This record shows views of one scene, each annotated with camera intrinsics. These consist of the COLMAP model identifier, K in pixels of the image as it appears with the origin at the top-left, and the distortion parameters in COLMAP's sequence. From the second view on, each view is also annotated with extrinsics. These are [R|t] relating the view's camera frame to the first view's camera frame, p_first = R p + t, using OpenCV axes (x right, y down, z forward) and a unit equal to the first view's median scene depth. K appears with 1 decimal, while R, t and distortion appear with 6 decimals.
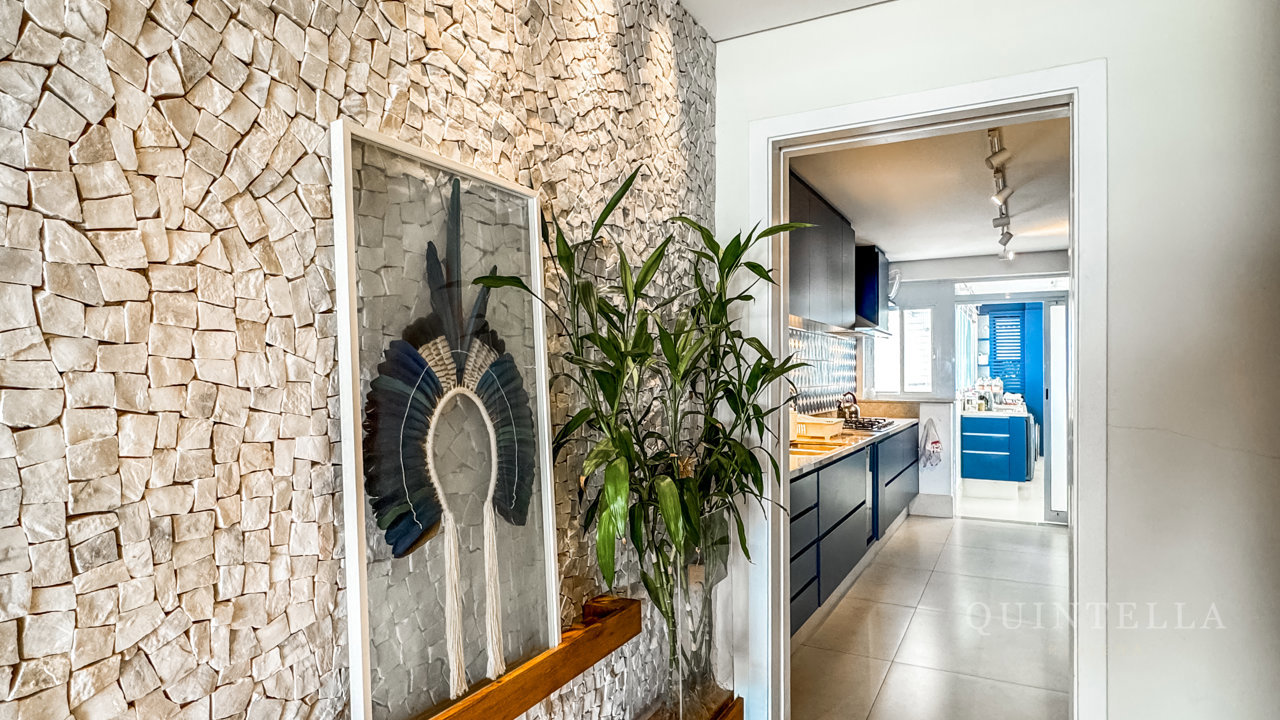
lens RADIAL K [[717.0, 0, 640.0], [0, 717.0, 360.0], [0, 0, 1]] dist [-0.000492, 0.000120]
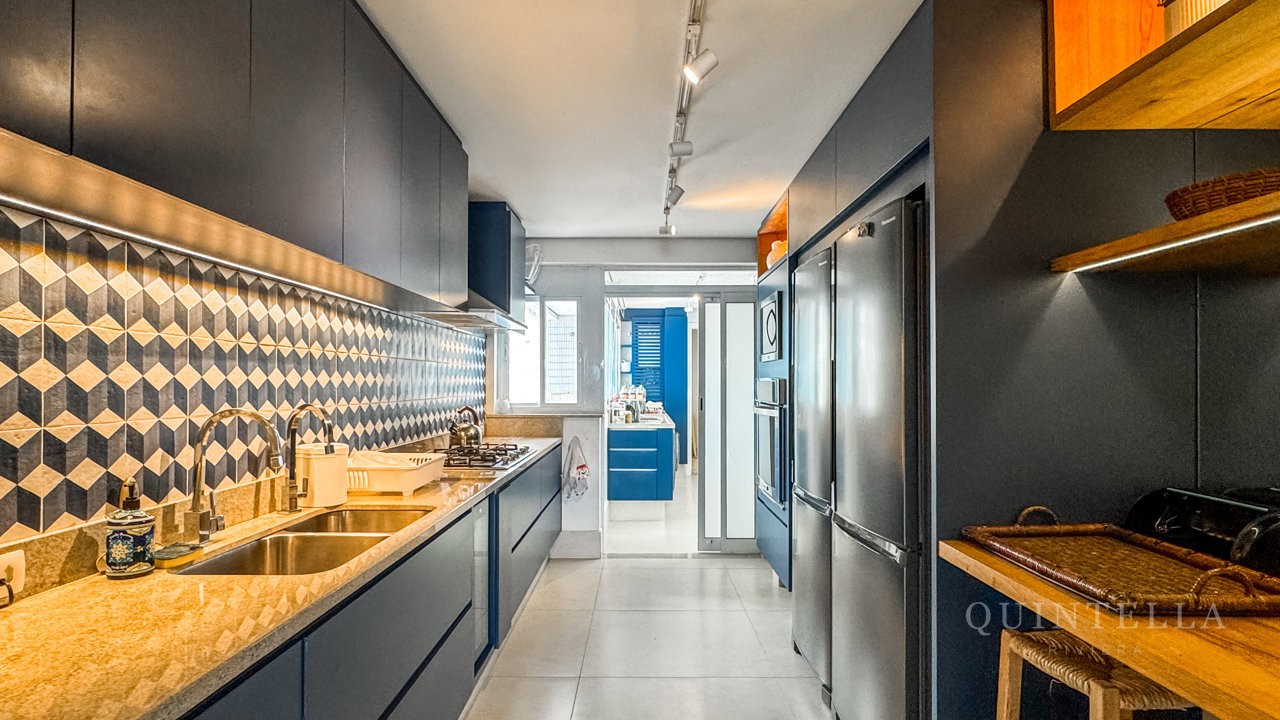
lens RADIAL K [[668.3, 0, 640.0], [0, 668.3, 360.0], [0, 0, 1]] dist [-0.001178, 0.000753]
pose [[0.885012, 0.012380, 0.465404, 0.117138], [-0.005456, 0.999854, -0.016221, 0.007418], [-0.465536, 0.011817, 0.884950, 0.297005]]
